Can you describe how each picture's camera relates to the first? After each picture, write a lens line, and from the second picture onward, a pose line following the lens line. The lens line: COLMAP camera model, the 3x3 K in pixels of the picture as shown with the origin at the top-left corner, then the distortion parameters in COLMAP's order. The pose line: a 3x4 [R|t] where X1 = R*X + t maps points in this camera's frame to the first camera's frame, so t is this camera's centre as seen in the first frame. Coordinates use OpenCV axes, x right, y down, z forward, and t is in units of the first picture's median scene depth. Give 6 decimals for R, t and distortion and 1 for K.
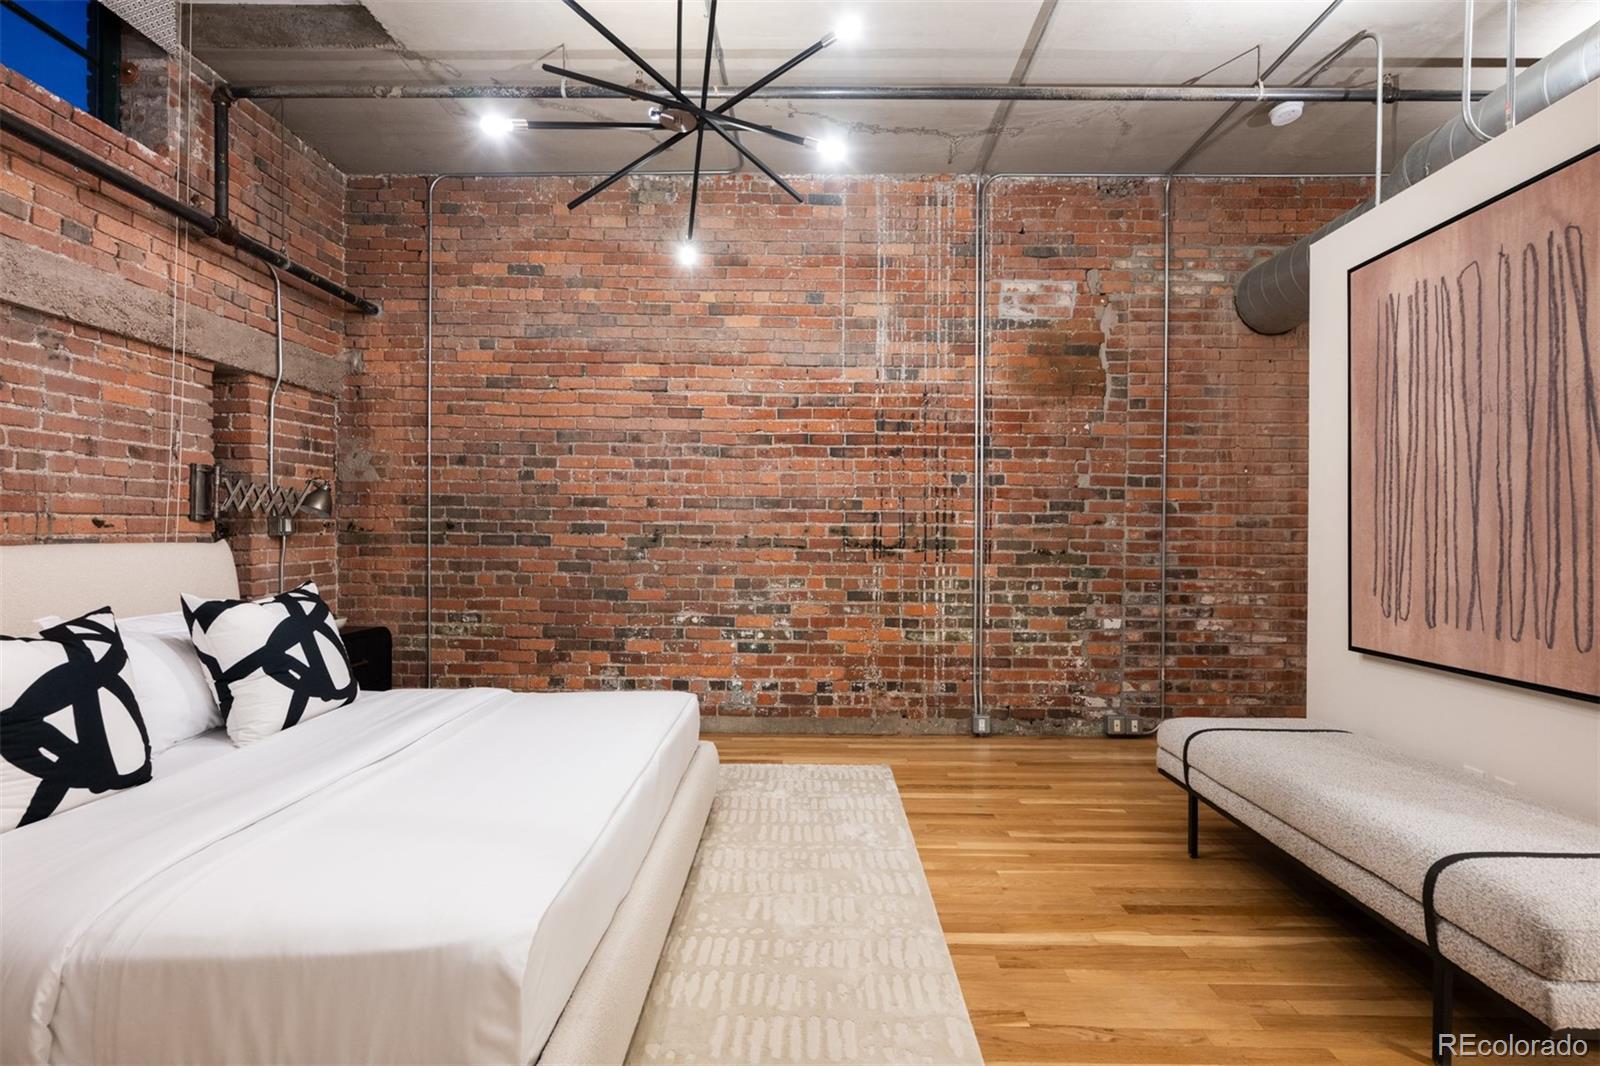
lens RADIAL K [[708.9, 0, 801.9], [0, 708.9, 535.7], [0, 0, 1]] dist [-0.002028, 0.000212]
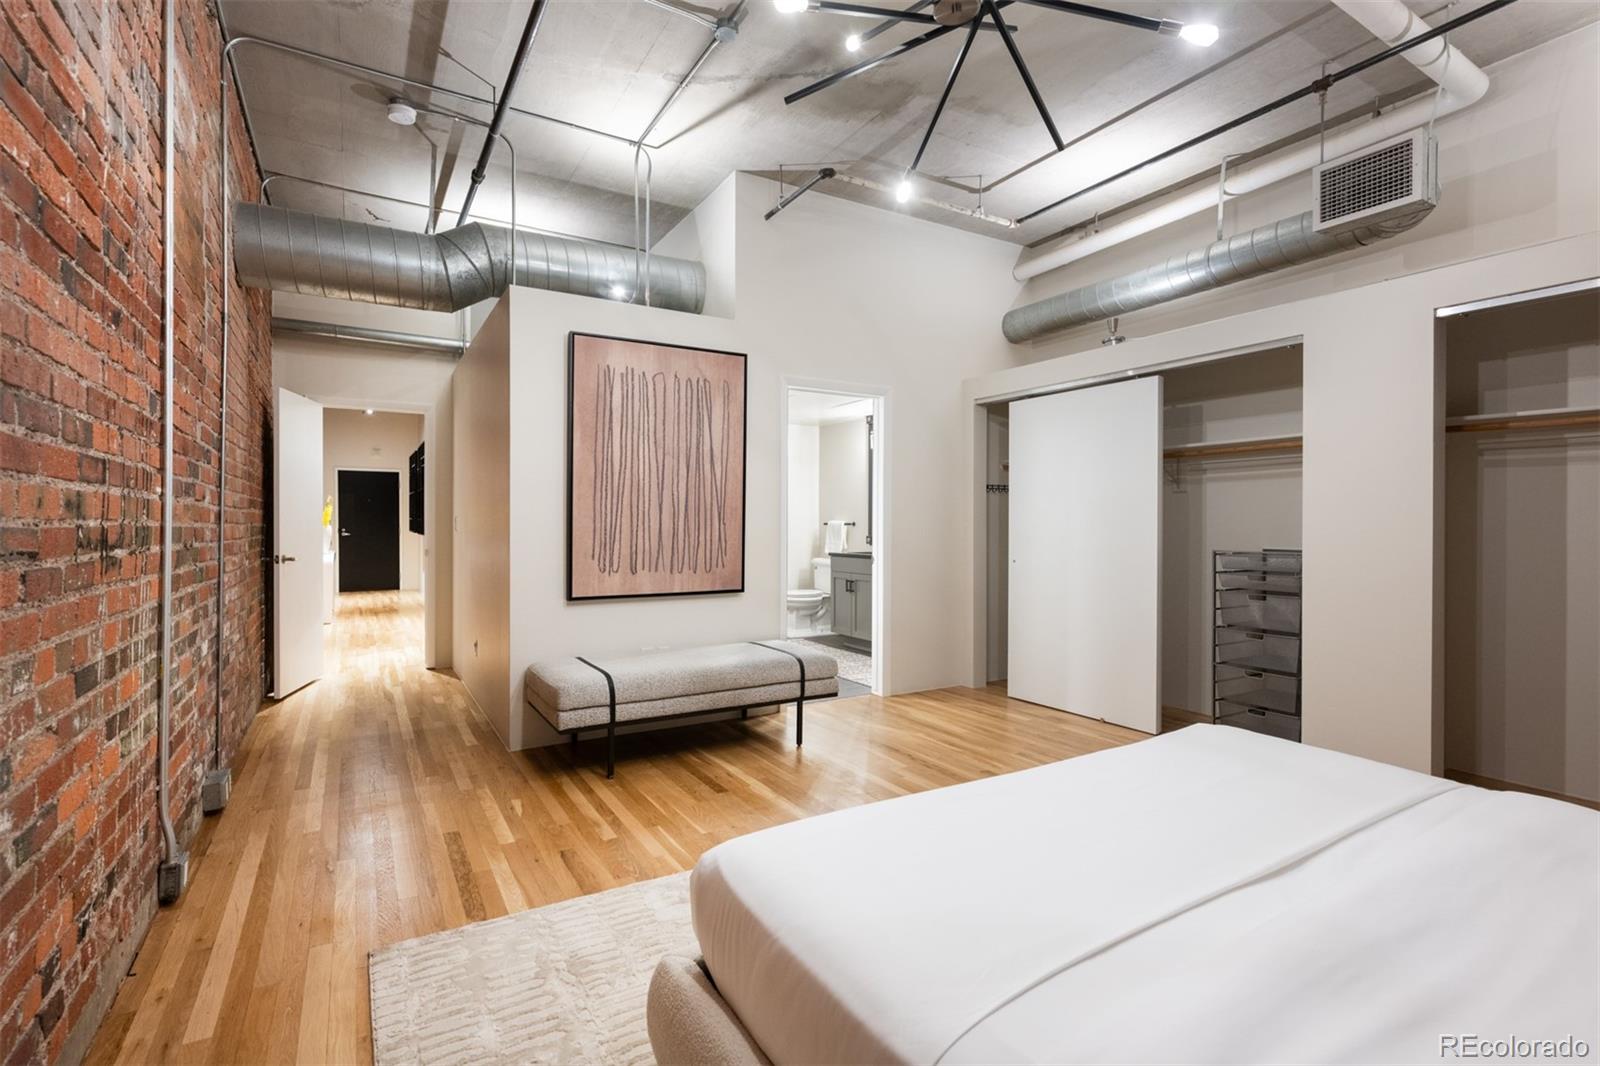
lens RADIAL K [[708.9, 0, 798.1], [0, 708.9, 523.6], [0, 0, 1]] dist [-0.002028, 0.000212]
pose [[-0.523917, 0.001904, 0.851767, -0.755665], [0.000484, 0.999998, -0.001938, 0.011789], [-0.851769, -0.000603, -0.523917, 1.532859]]
